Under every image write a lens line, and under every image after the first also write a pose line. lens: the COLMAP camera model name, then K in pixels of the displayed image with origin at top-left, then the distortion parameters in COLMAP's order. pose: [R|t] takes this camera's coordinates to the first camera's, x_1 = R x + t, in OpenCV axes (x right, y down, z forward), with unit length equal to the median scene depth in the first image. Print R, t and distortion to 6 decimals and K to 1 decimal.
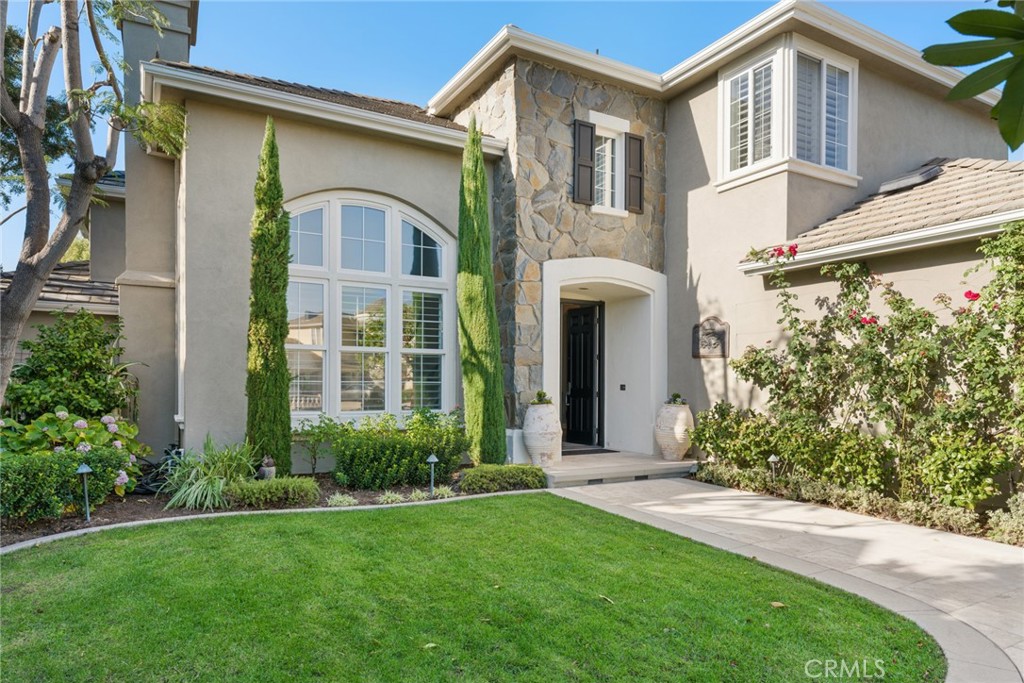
lens RADIAL K [[621.8, 0, 503.9], [0, 621.8, 386.2], [0, 0, 1]] dist [0.004532, 0.000791]
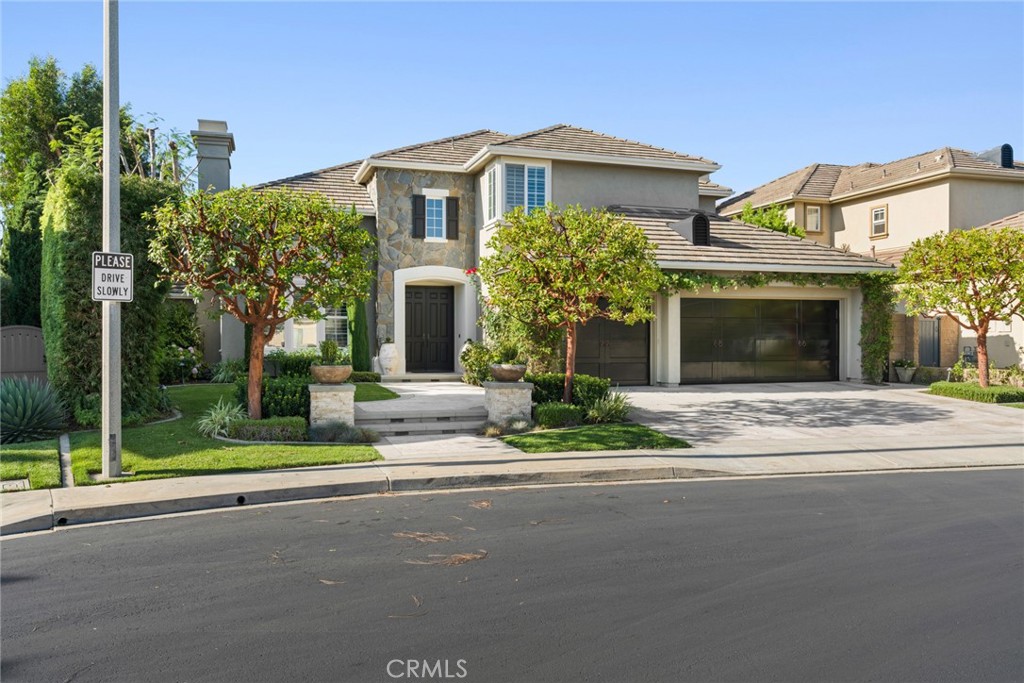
lens RADIAL K [[803.4, 0, 511.8], [0, 803.4, 340.7], [0, 0, 1]] dist [0.000516, 0.000008]
pose [[0.980930, -0.005188, -0.194291, 0.887077], [0.003730, 0.999962, -0.007870, 0.038435], [0.194324, 0.006995, 0.980912, -1.349508]]
